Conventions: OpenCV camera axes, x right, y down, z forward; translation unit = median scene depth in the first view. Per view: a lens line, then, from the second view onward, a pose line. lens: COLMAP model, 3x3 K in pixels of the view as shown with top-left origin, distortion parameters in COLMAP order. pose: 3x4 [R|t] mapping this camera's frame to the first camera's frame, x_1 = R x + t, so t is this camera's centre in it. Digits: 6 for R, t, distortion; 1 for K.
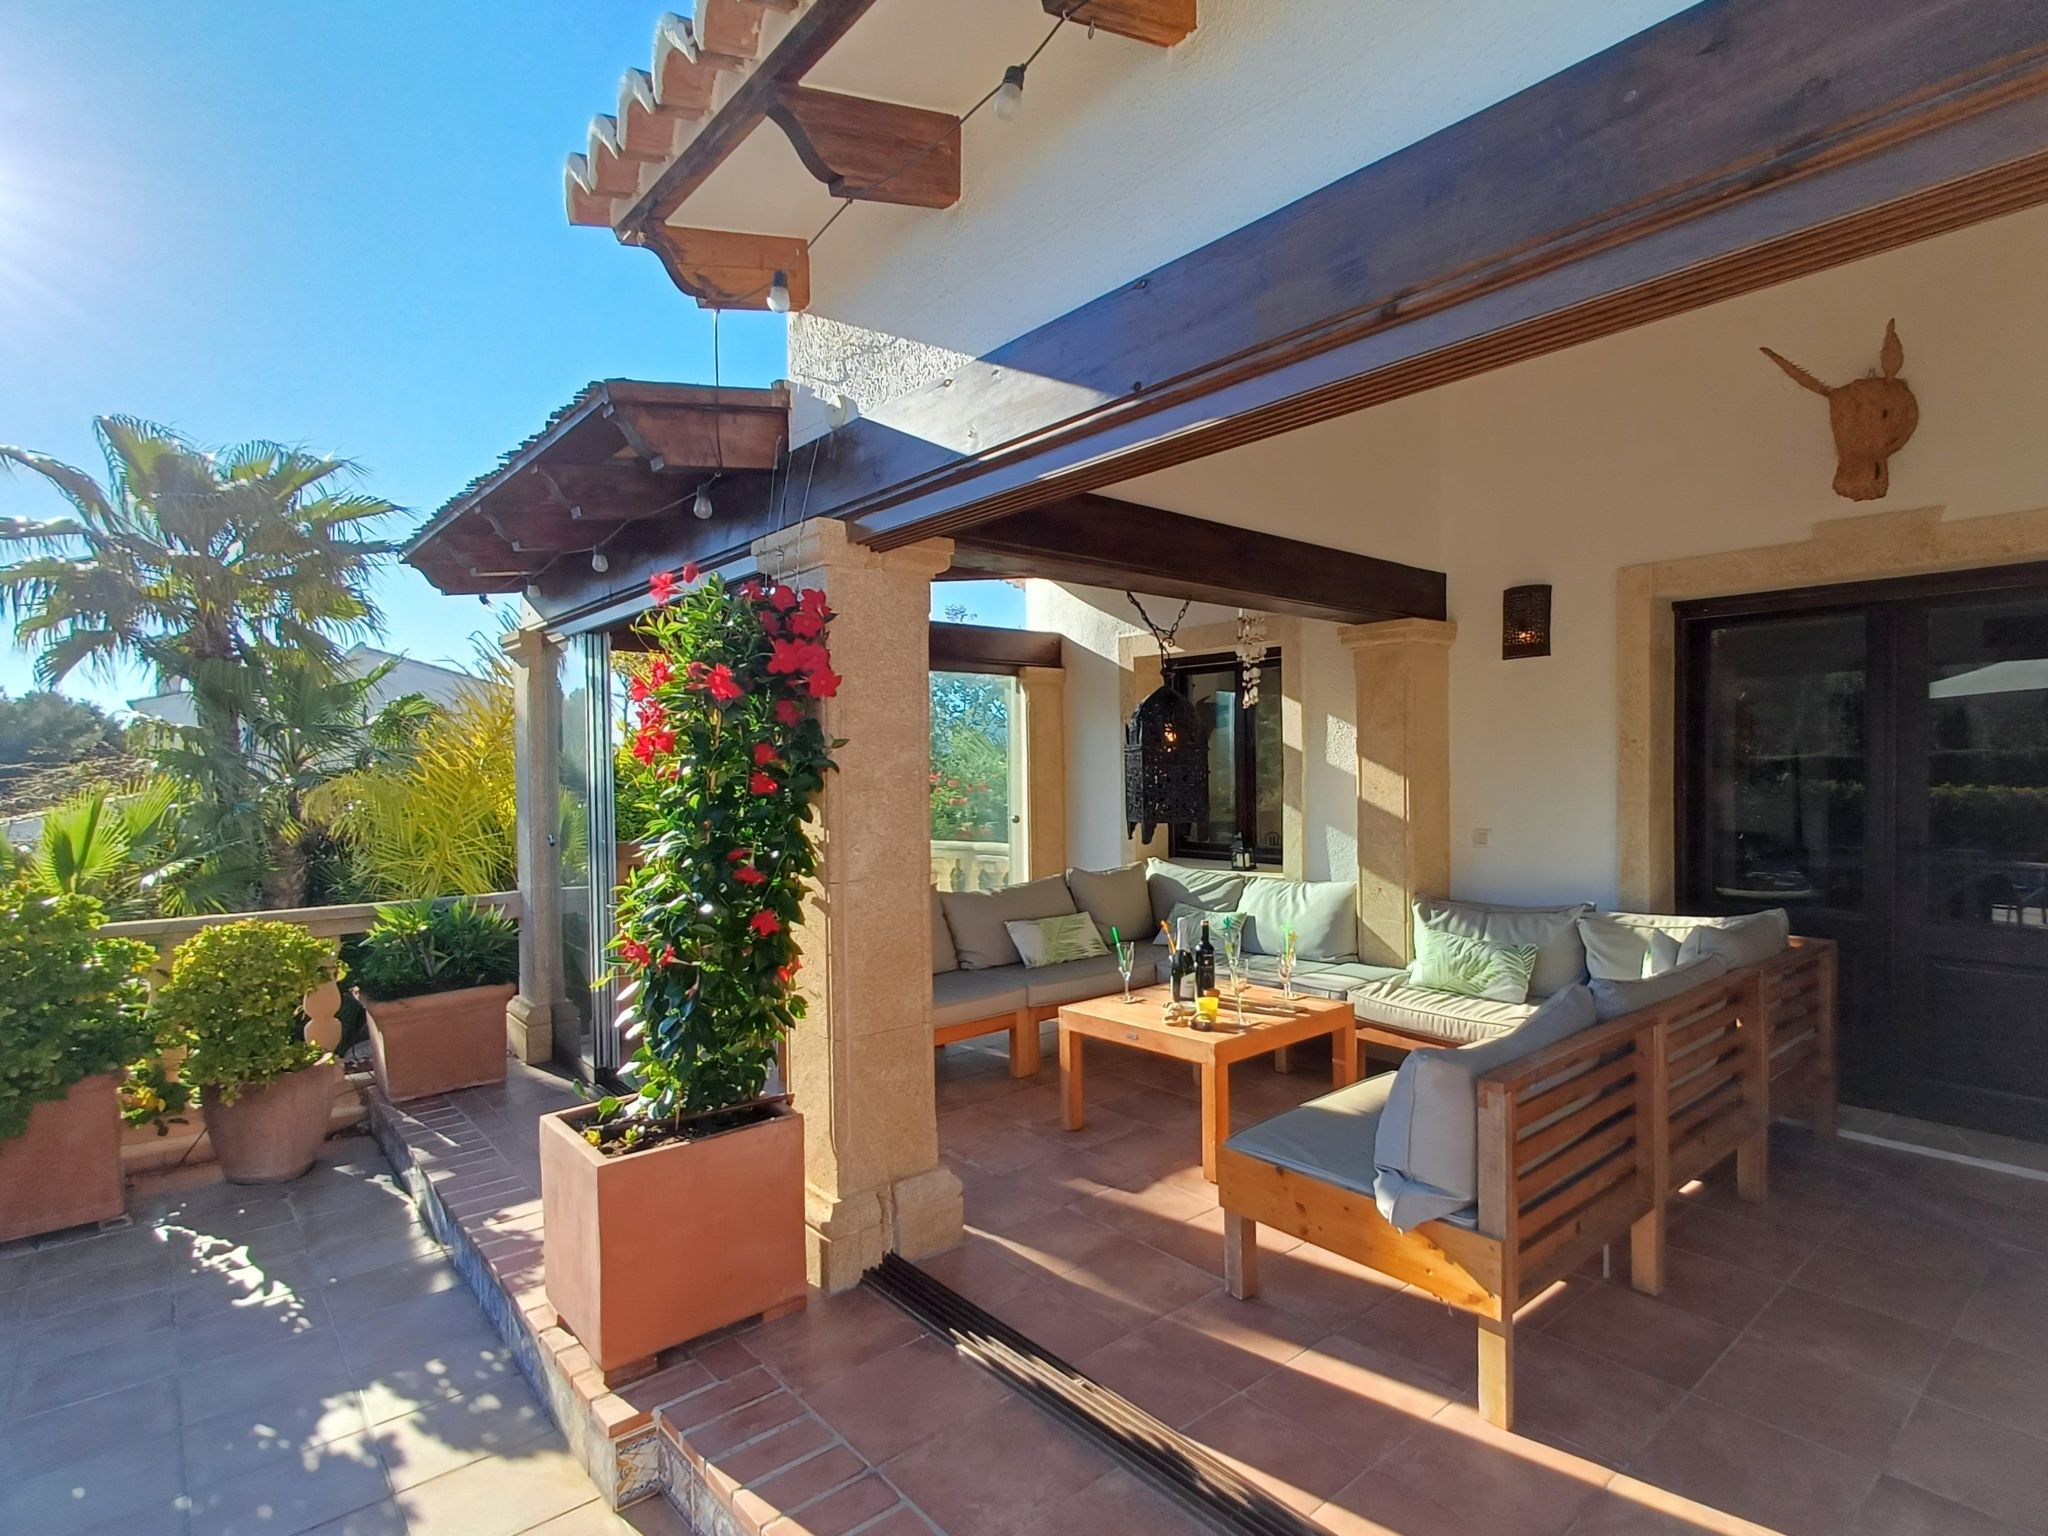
lens RADIAL K [[1047.3, 0, 1021.1], [0, 1047.3, 772.5], [0, 0, 1]] dist [-0.002028, -0.000238]
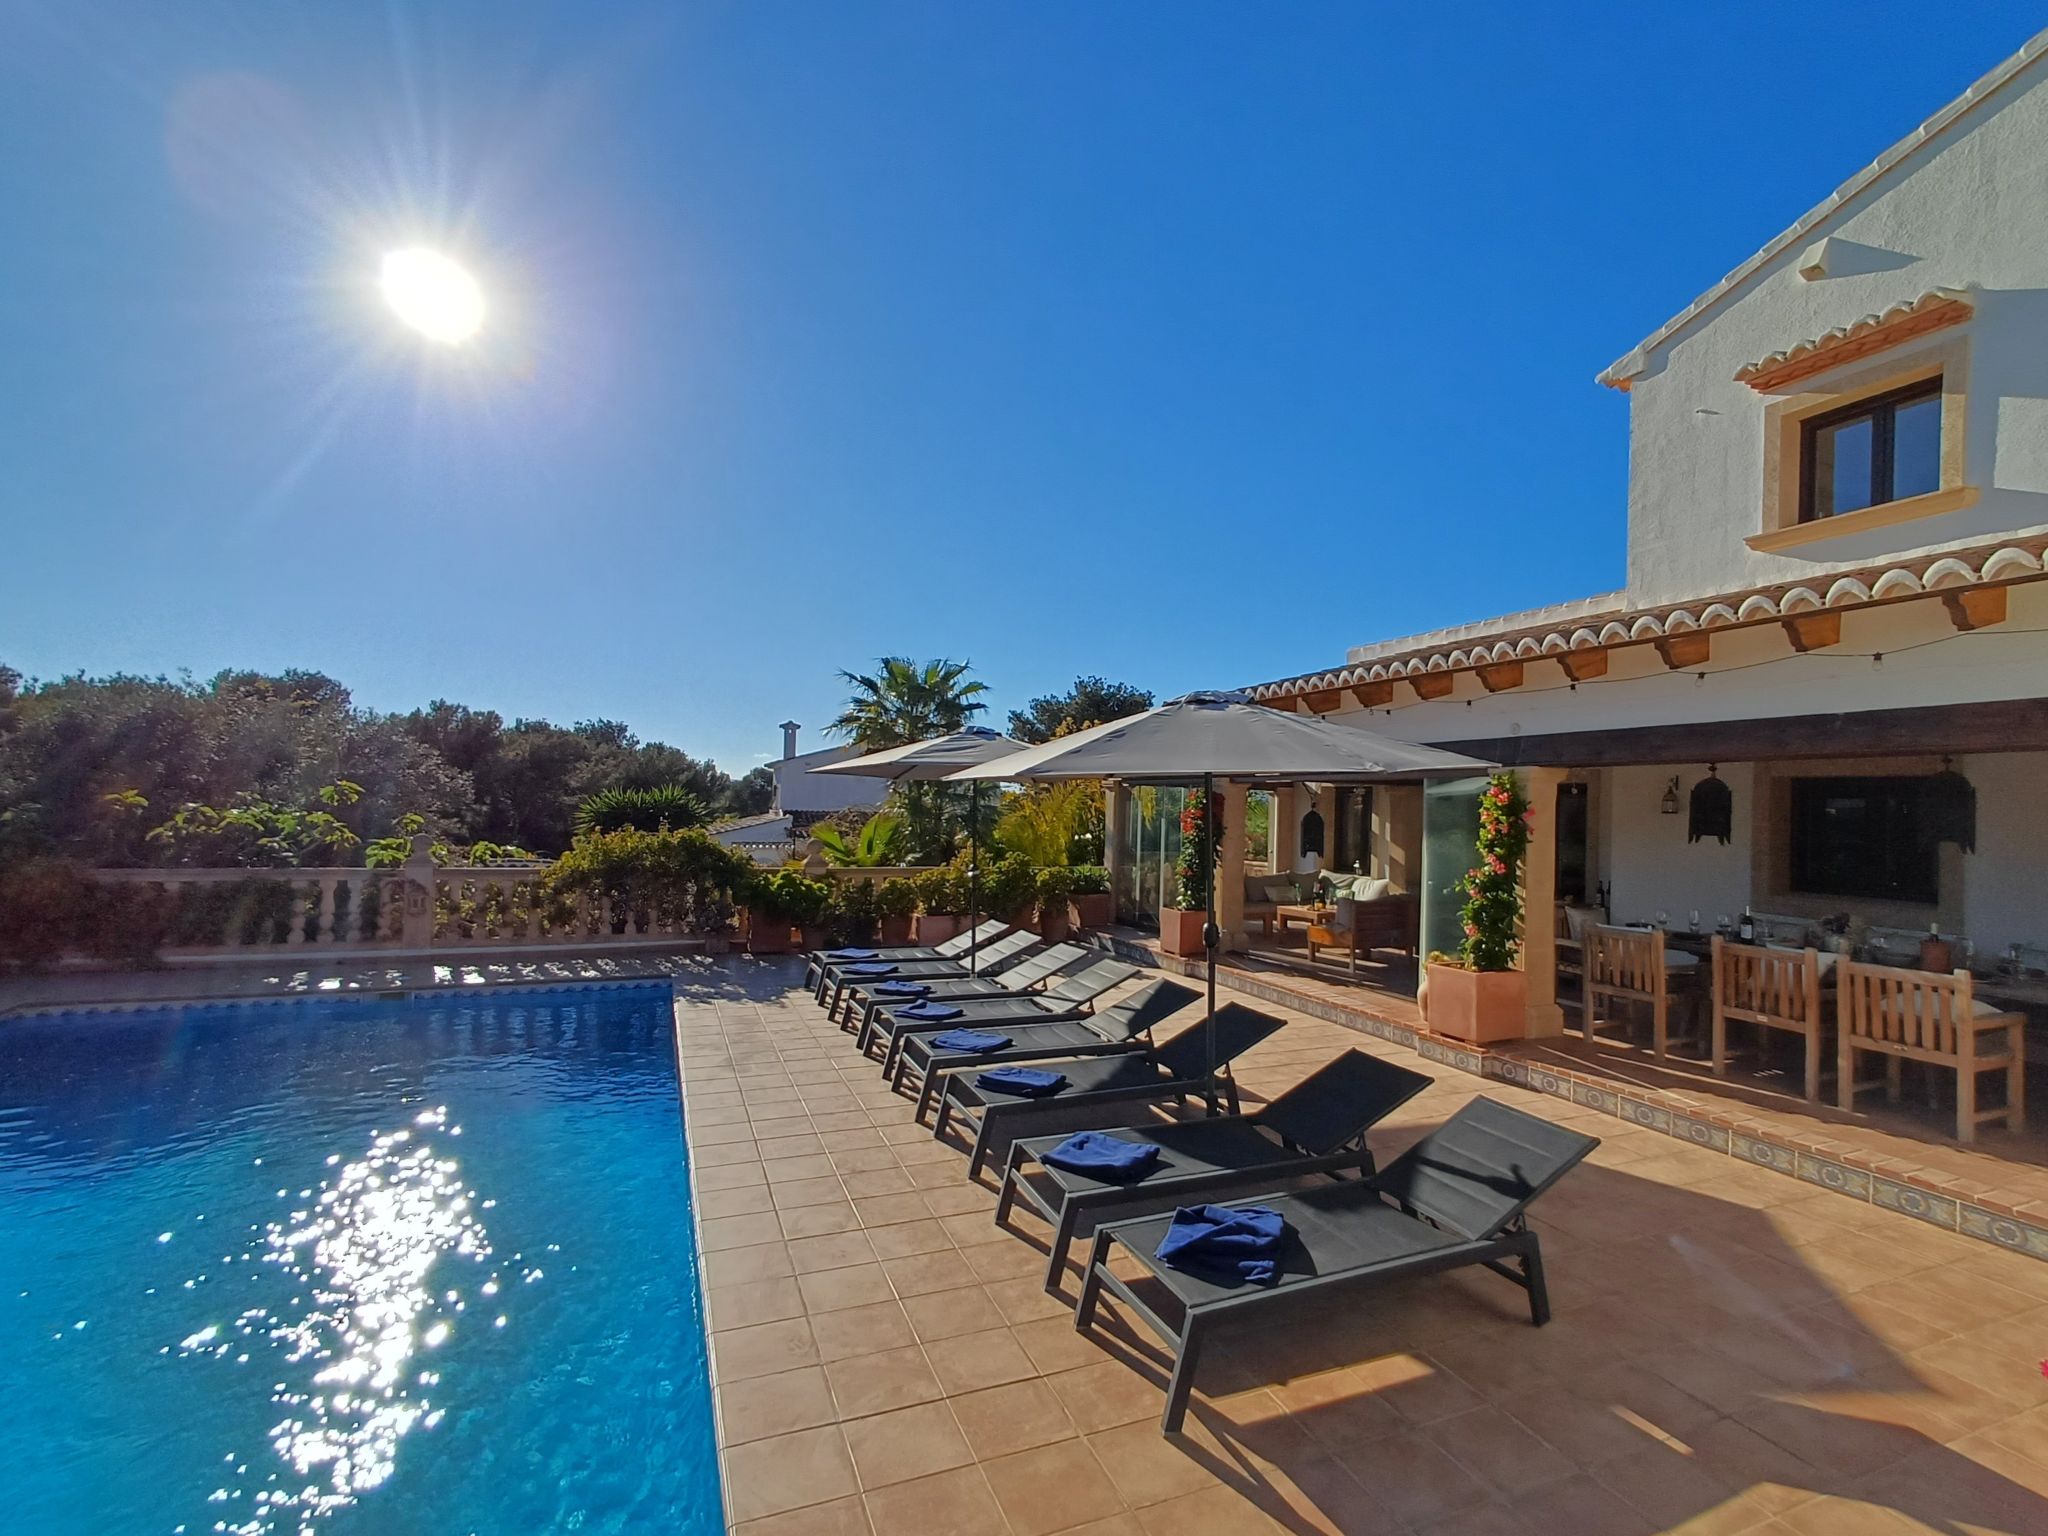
lens RADIAL K [[983.2, 0, 1017.2], [0, 983.2, 768.8], [0, 0, 1]] dist [-0.004699, -0.000811]
pose [[0.951630, 0.031199, -0.305658, 0.141524], [-0.039199, 0.999030, -0.020069, -0.100698], [0.304735, 0.031080, 0.951930, -1.712646]]
